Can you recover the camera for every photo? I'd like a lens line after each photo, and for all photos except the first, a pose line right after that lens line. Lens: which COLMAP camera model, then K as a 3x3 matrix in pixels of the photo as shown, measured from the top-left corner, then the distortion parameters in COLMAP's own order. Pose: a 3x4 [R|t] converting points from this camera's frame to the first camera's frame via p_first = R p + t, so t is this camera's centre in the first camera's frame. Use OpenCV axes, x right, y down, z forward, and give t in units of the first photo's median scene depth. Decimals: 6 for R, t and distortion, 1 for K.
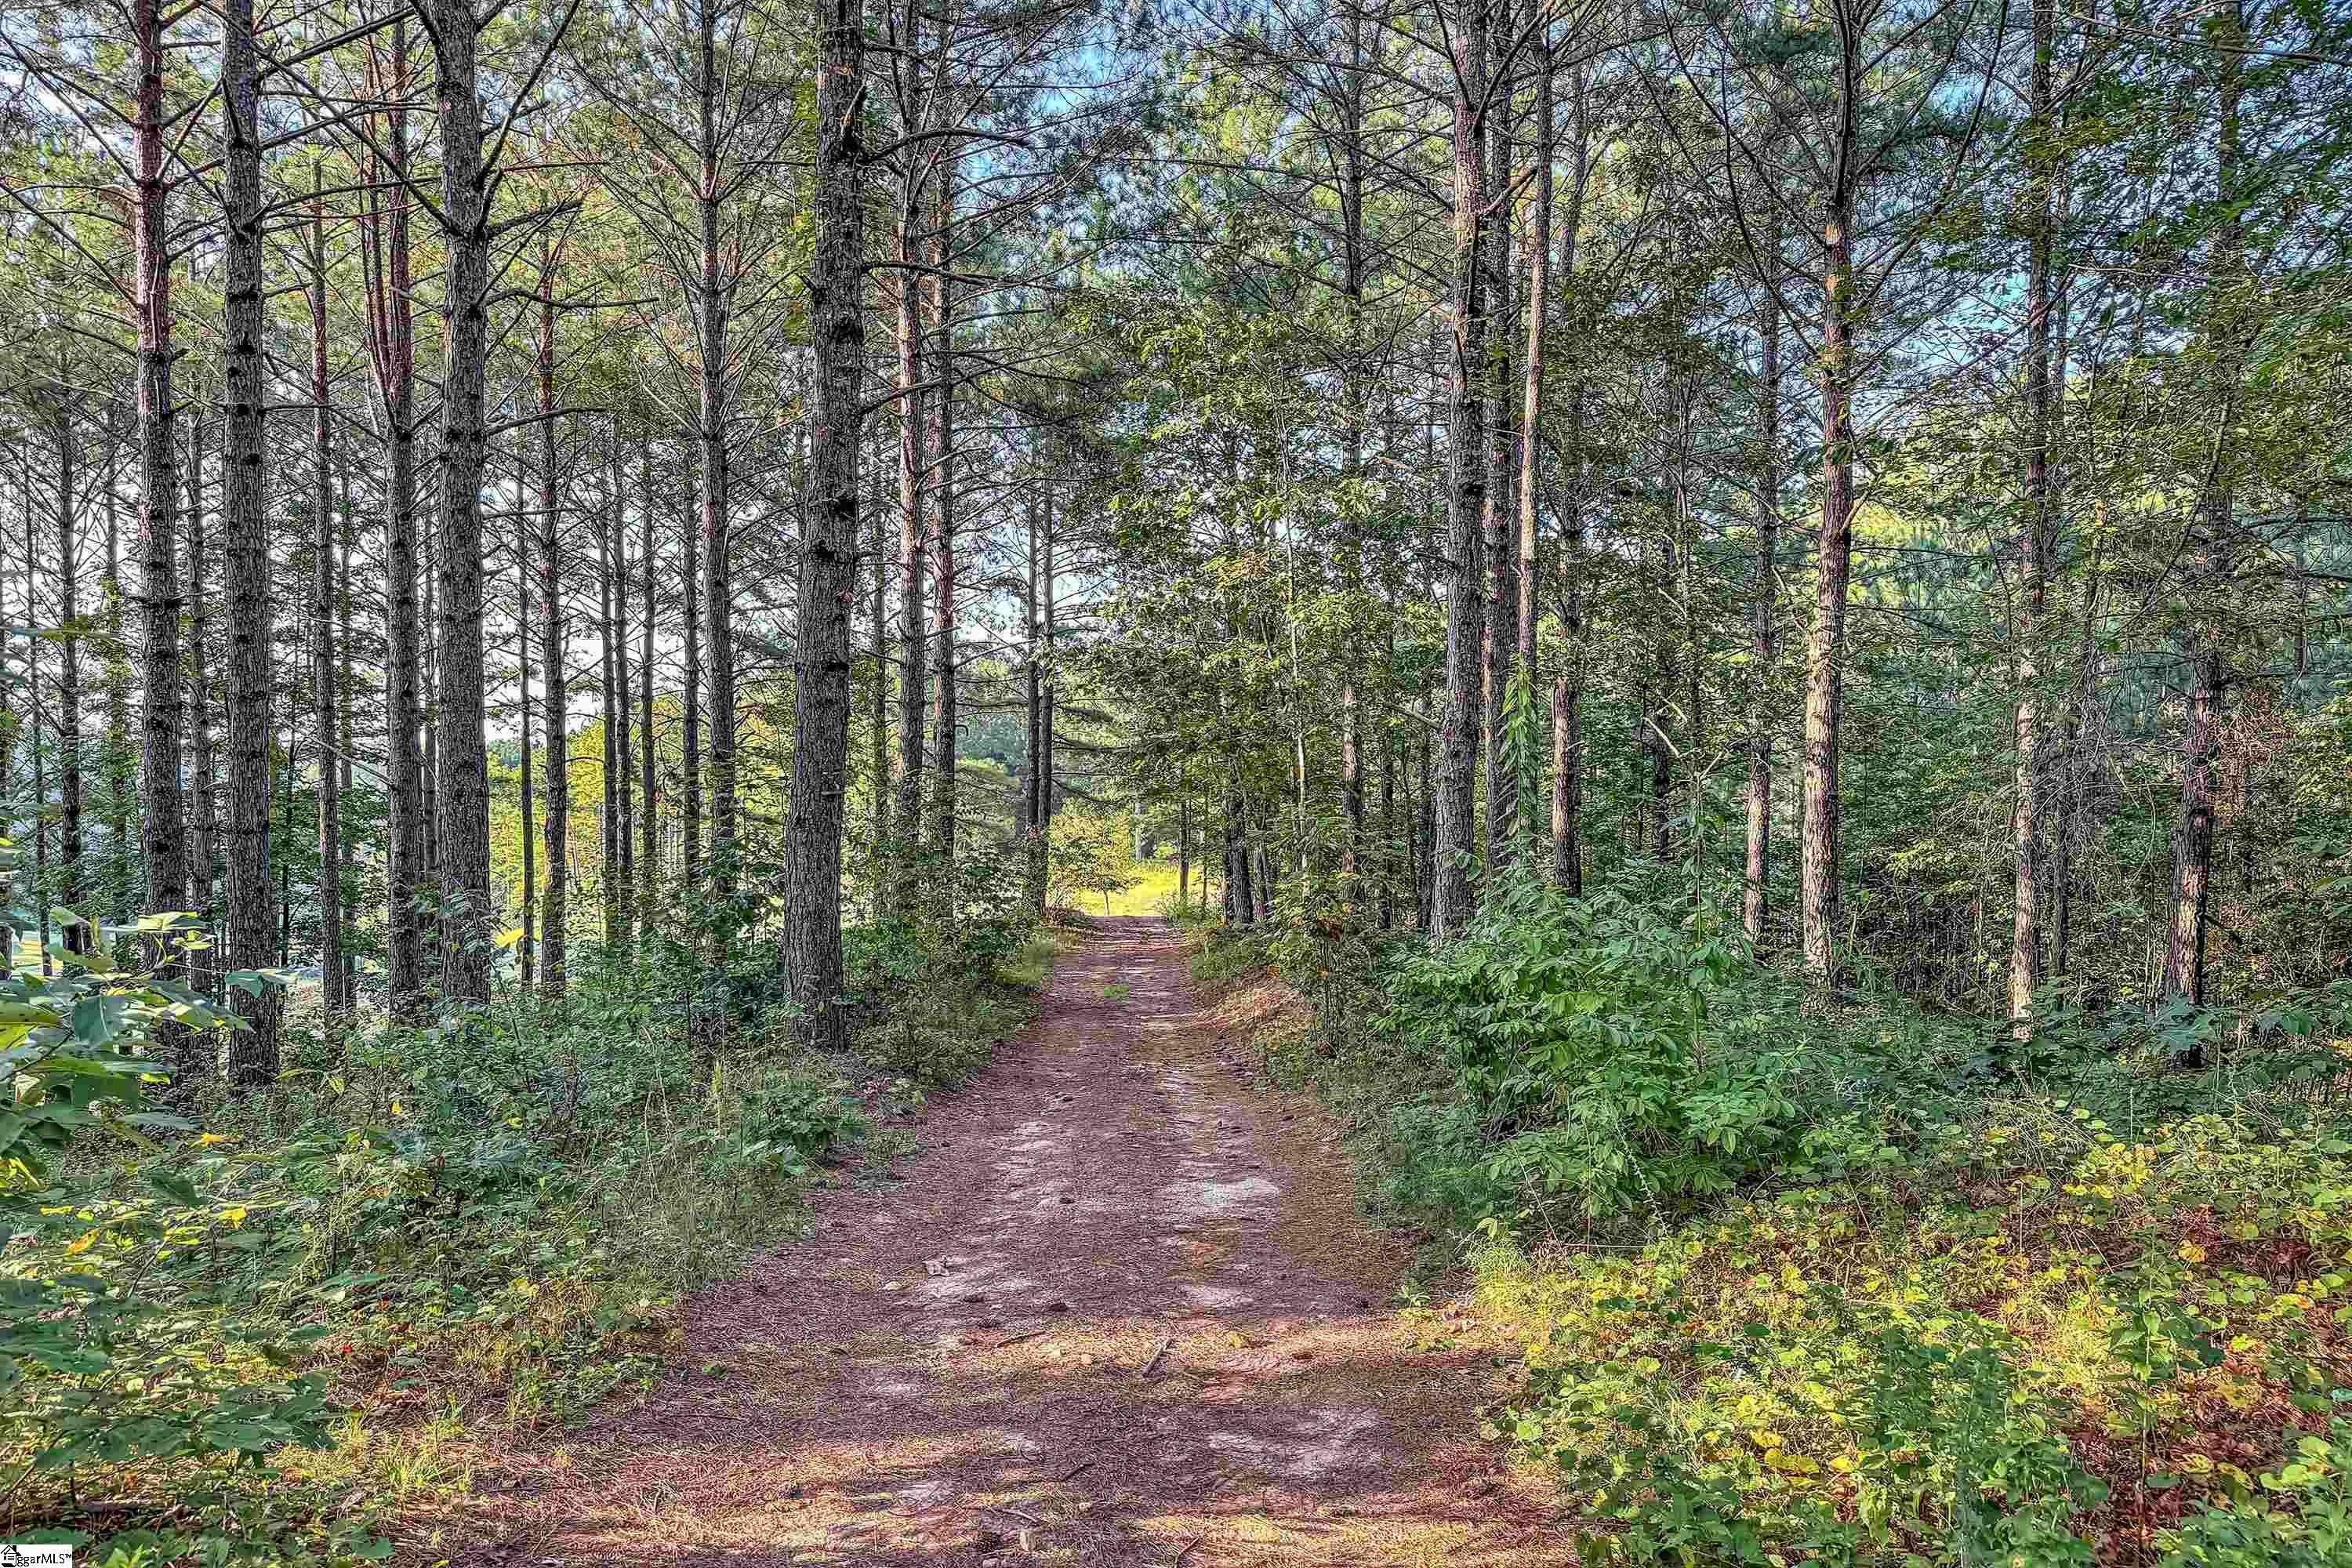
lens RADIAL K [[1634.1, 0, 1166.2], [0, 1634.1, 804.2], [0, 0, 1]] dist [0.068205, -0.049453]
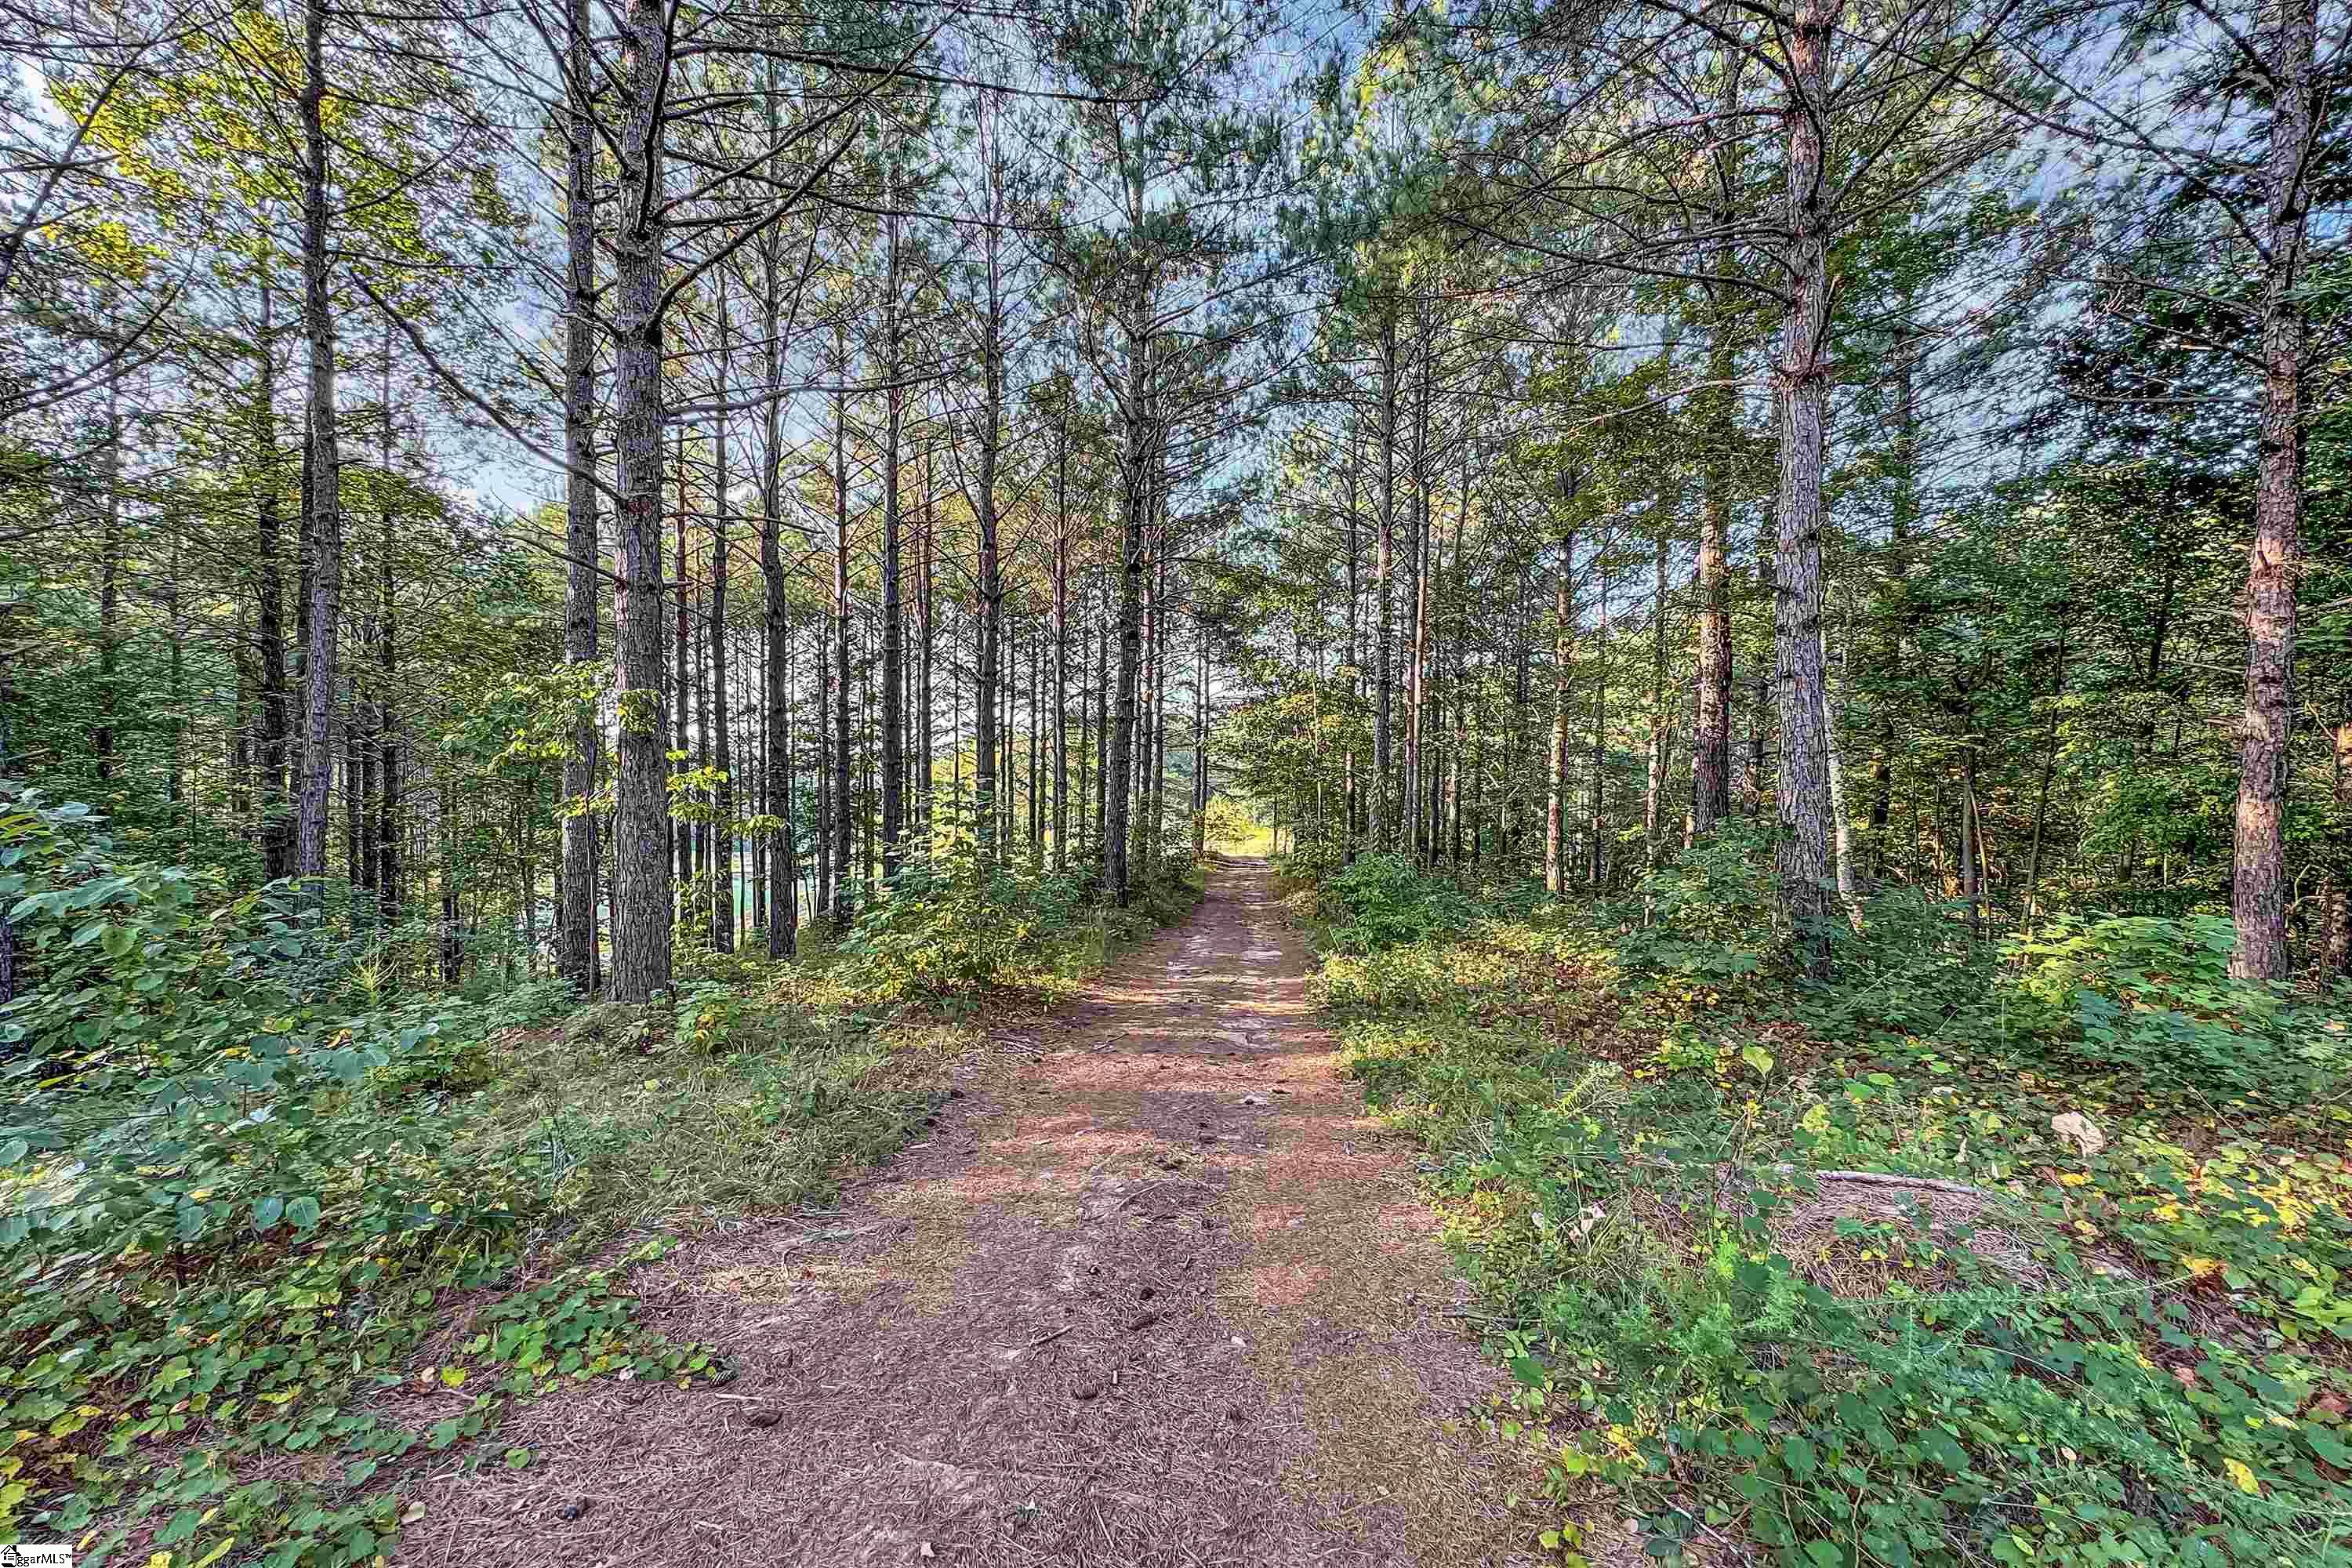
lens RADIAL K [[938.2, 0, 1183.7], [0, 938.2, 795.2], [0, 0, 1]] dist [-0.004600, 0.002157]
pose [[0.995407, 0.011970, -0.094987, 0.009525], [-0.011363, 0.999911, 0.006930, -0.011761], [0.095061, -0.005819, 0.995454, -0.134637]]
